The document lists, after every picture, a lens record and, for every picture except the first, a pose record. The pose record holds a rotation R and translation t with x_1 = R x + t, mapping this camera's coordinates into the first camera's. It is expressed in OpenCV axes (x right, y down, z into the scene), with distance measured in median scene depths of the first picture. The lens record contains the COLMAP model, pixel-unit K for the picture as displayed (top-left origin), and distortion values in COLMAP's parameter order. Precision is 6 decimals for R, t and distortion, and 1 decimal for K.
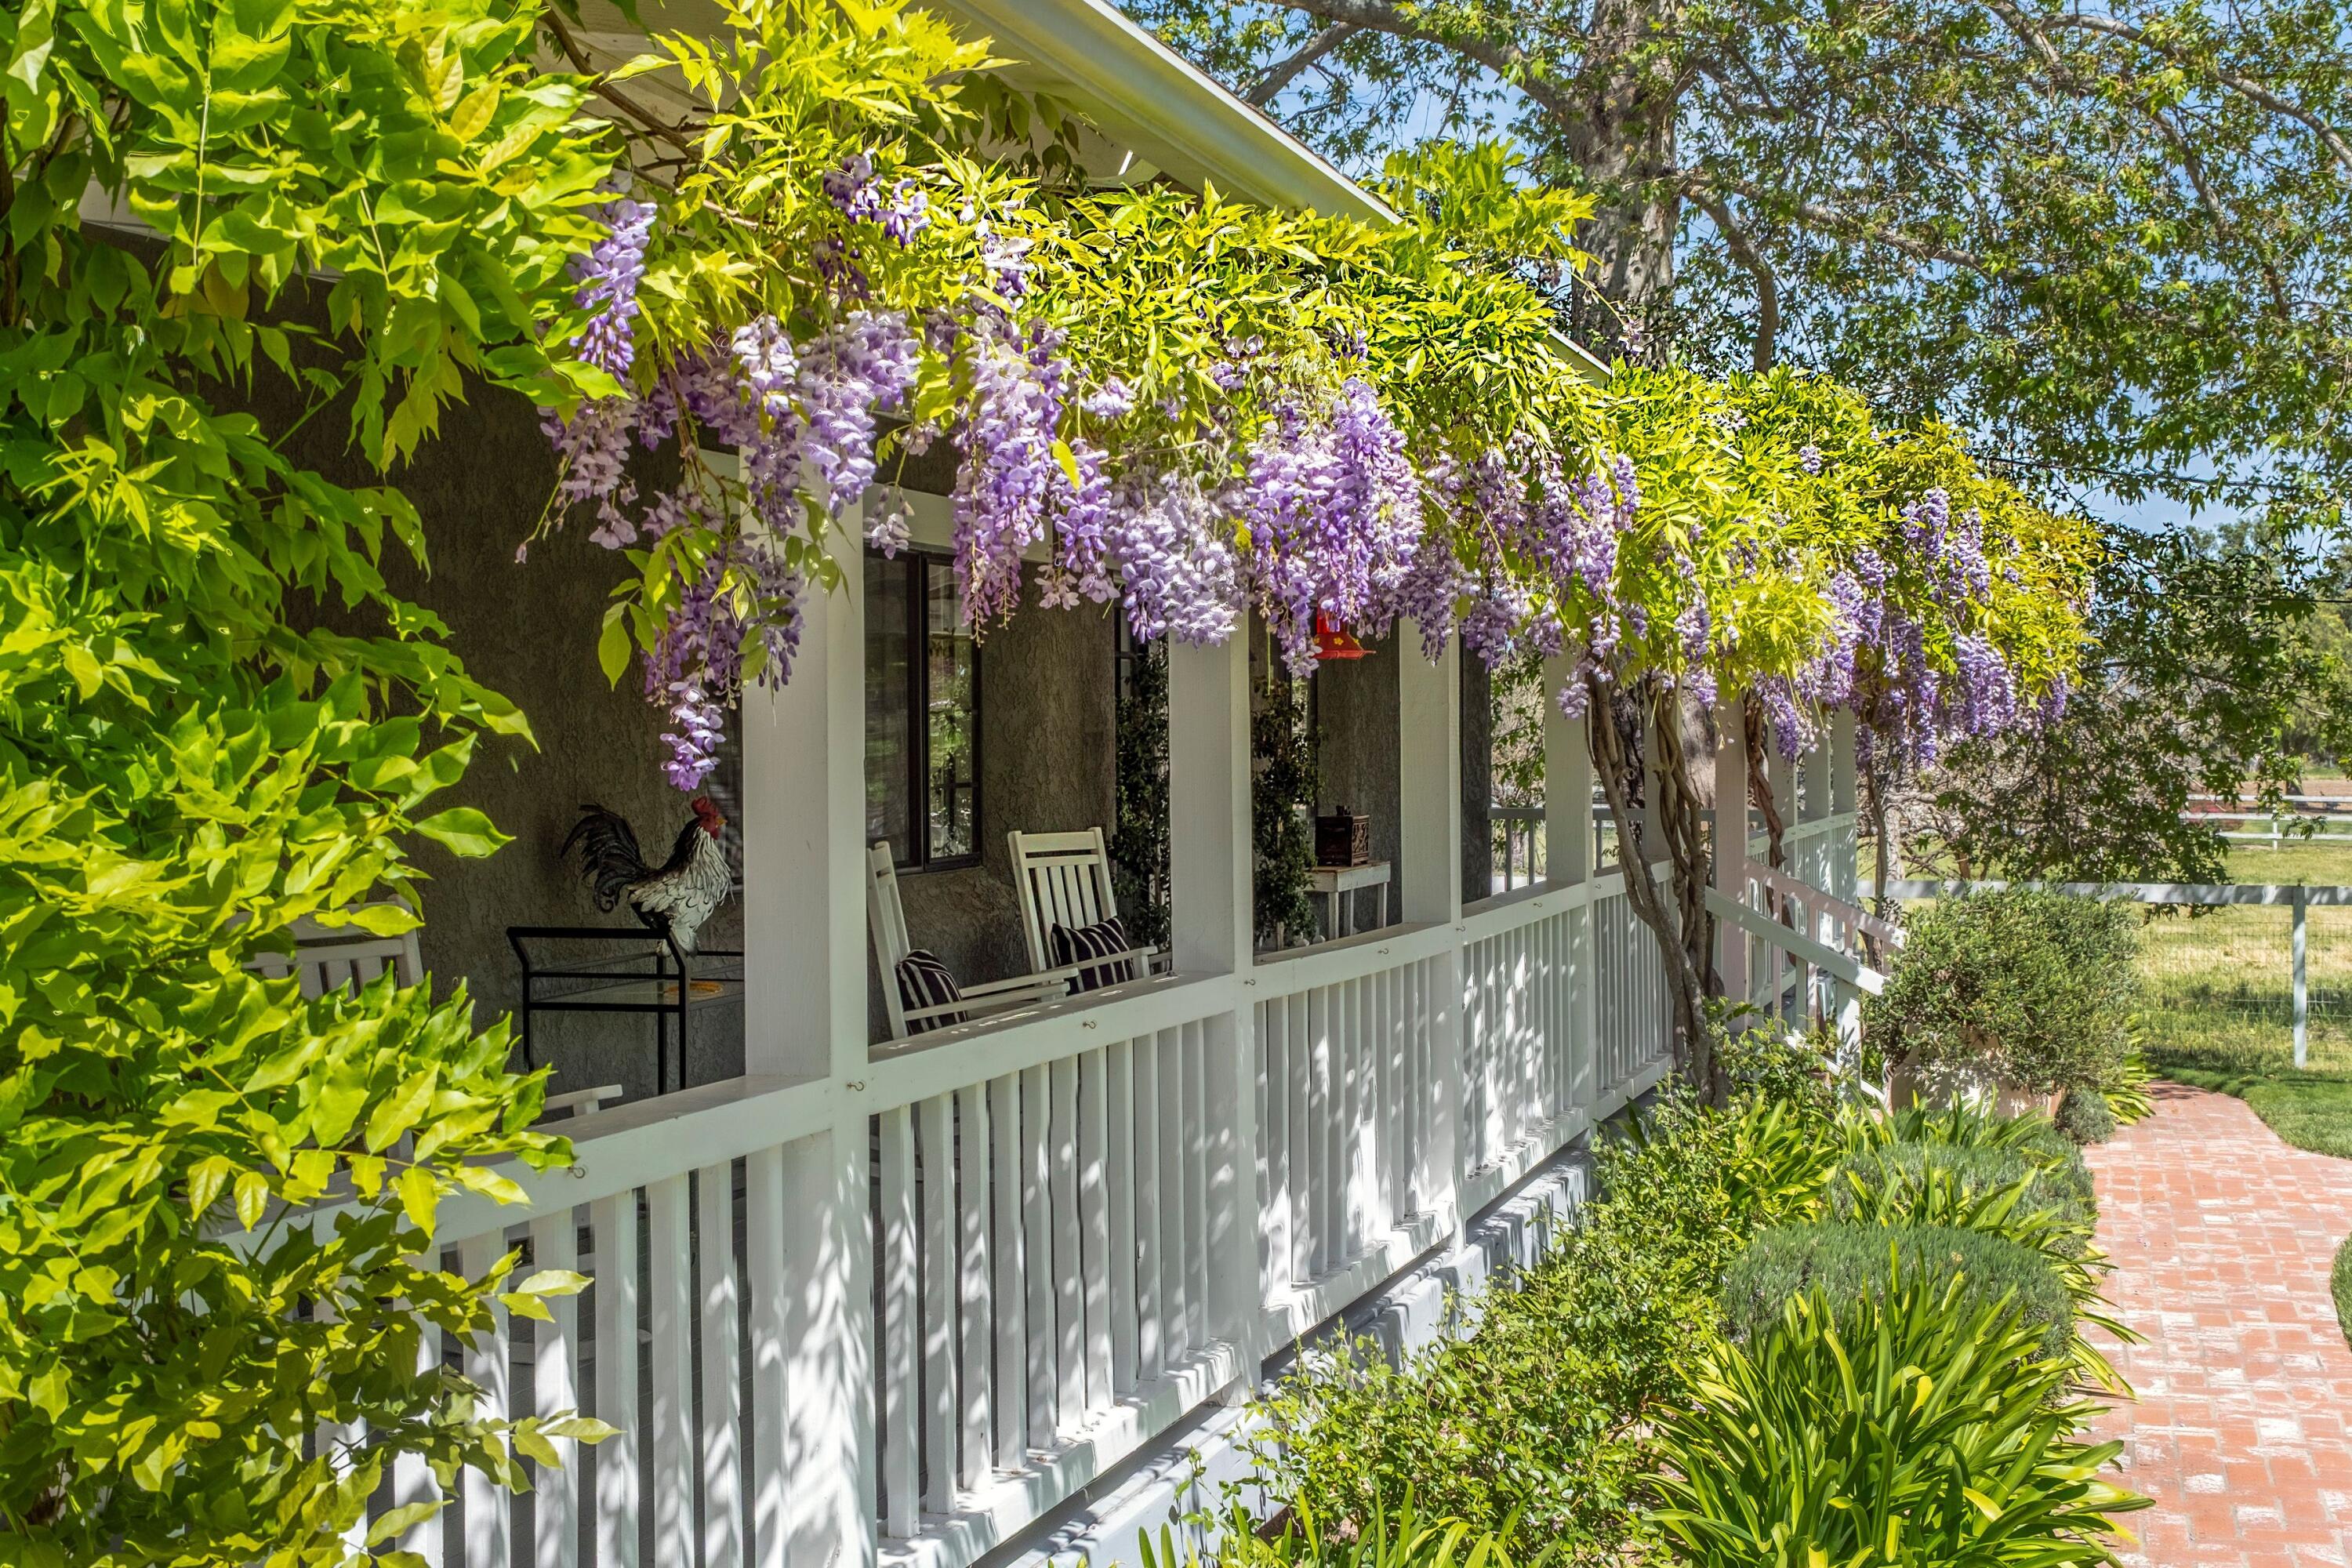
lens RADIAL K [[1810.3, 0, 1176.0], [0, 1810.3, 784.0], [0, 0, 1]] dist [0.001763, 0.002461]
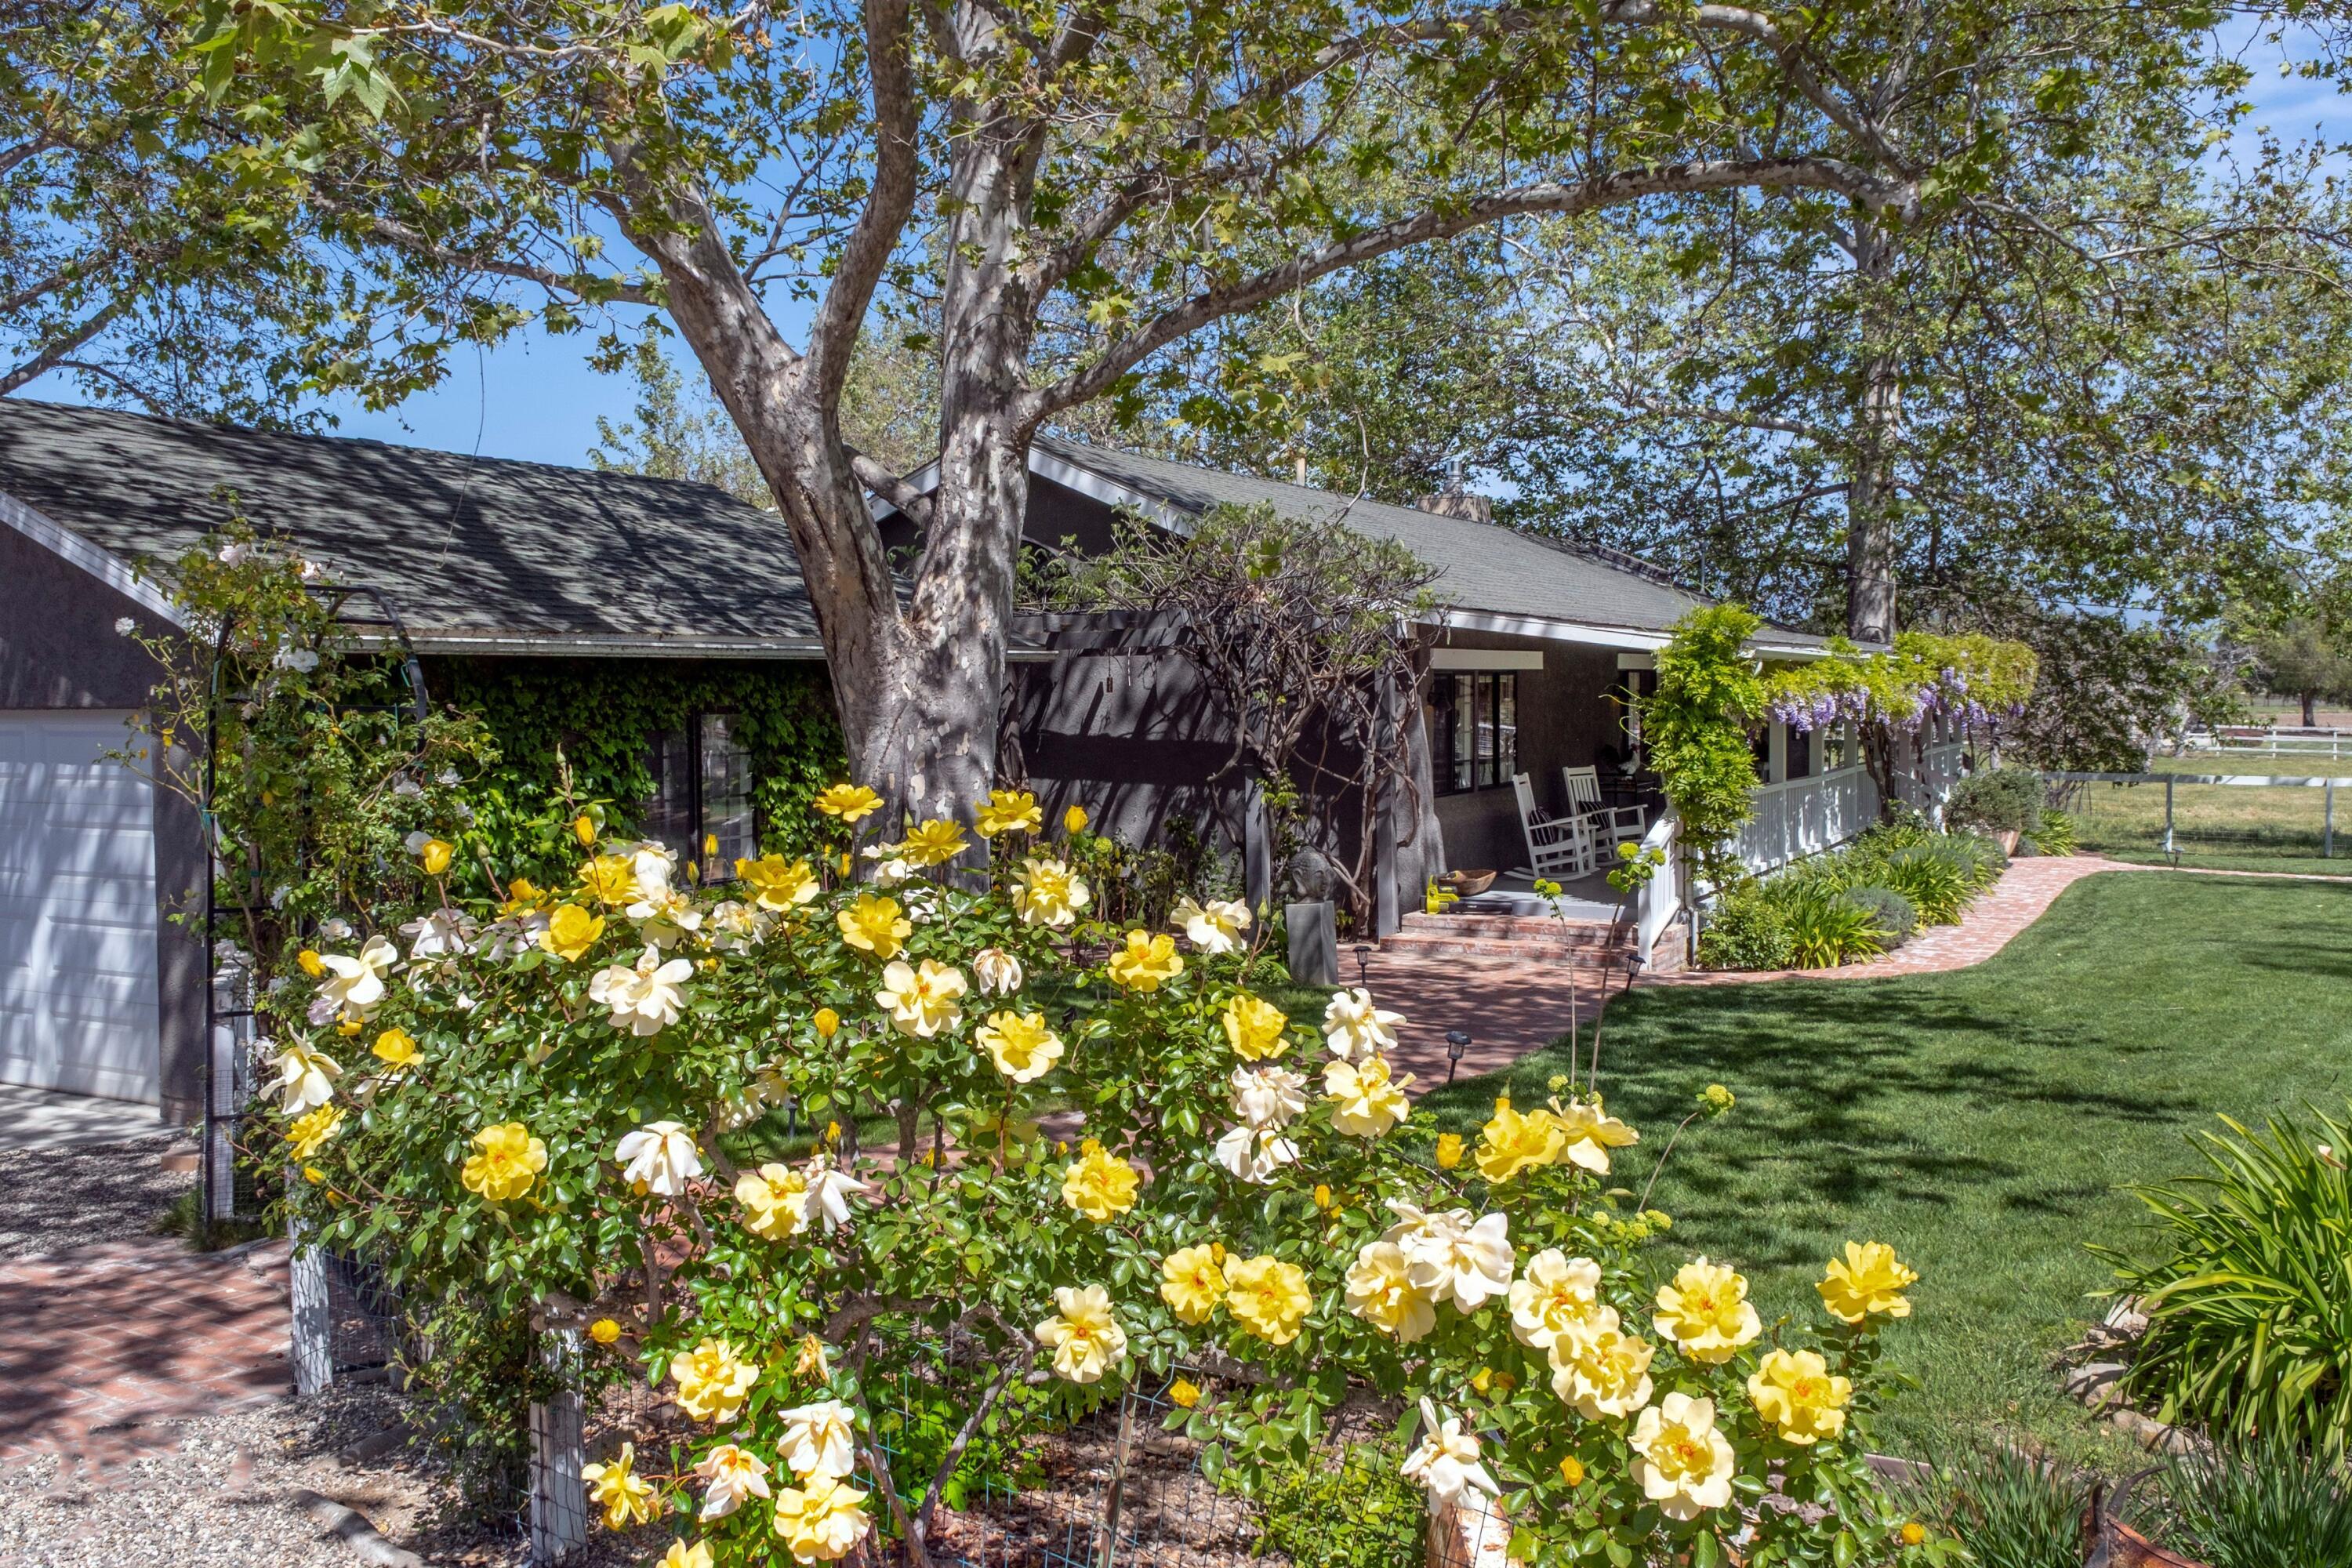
lens RADIAL K [[1810.3, 0, 1176.0], [0, 1810.3, 784.0], [0, 0, 1]] dist [0.001763, 0.002461]
pose [[0.991468, 0.002936, -0.130318, -0.671833], [0.003481, 0.998793, 0.048991, -0.098085], [0.130304, -0.049027, 0.990261, -2.851510]]
